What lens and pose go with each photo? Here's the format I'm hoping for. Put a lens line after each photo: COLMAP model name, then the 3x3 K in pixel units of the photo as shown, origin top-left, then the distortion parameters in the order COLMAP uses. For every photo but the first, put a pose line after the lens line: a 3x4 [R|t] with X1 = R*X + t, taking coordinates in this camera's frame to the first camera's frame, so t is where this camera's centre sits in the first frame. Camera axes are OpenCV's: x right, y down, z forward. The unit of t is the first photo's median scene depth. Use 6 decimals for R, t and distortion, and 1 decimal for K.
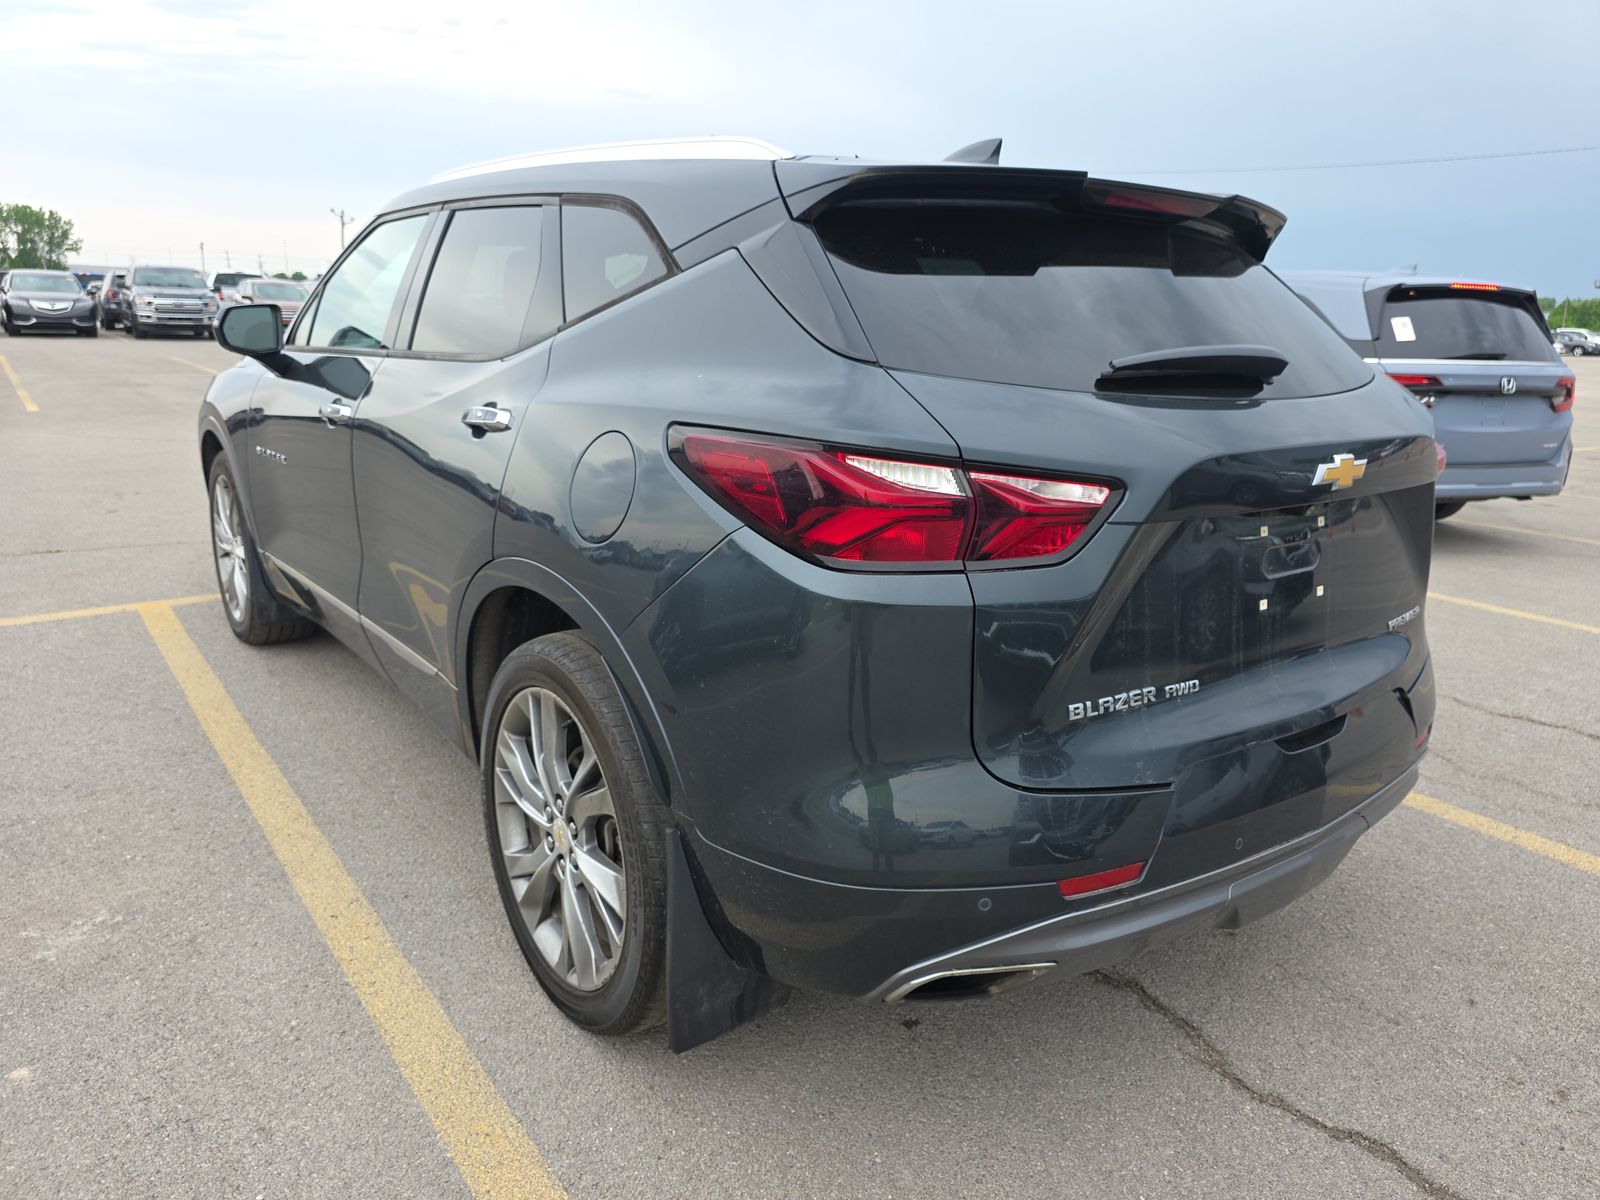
lens RADIAL K [[1075.0, 0, 804.8], [0, 1075.0, 611.2], [0, 0, 1]] dist [0.034227, -0.030198]
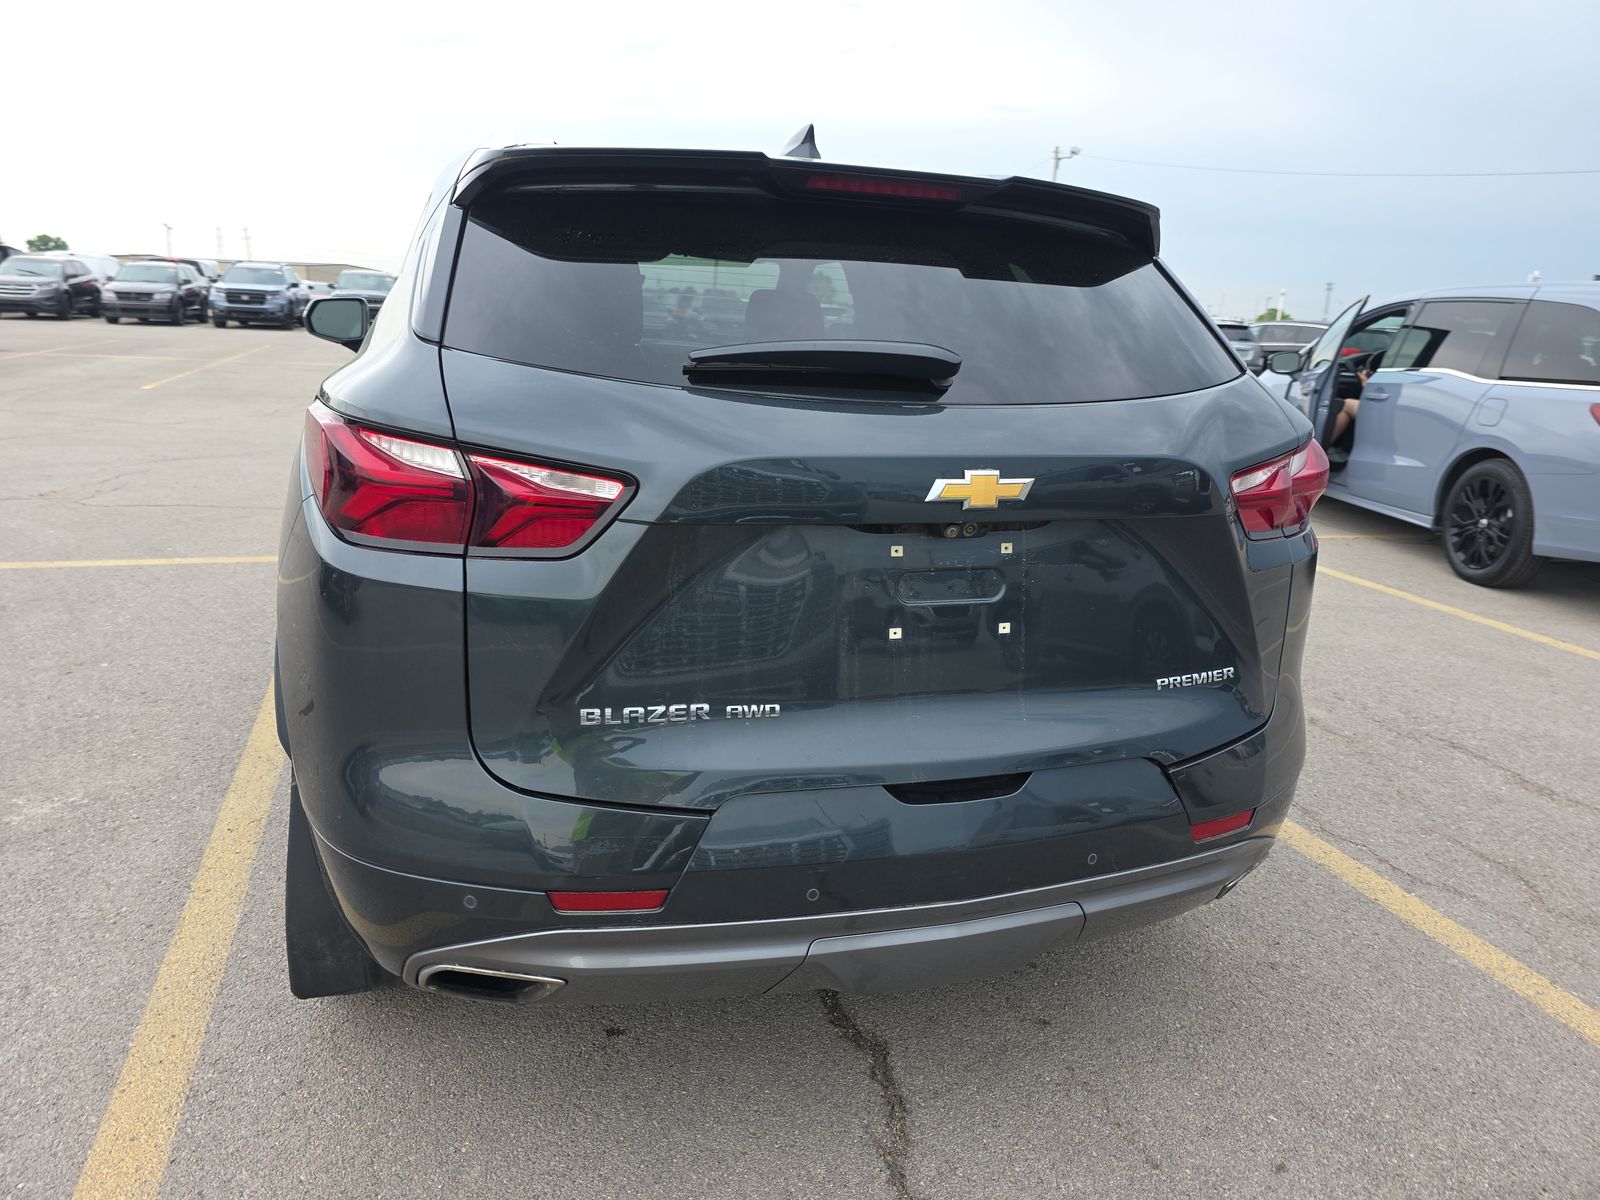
lens RADIAL K [[1075.0, 0, 791.9], [0, 1075.0, 599.1], [0, 0, 1]] dist [0.034227, -0.030198]
pose [[0.943862, 0.099917, -0.314868, 0.664119], [-0.106961, 0.994250, -0.005127, -0.022212], [0.312545, 0.038518, 0.949122, 0.145782]]
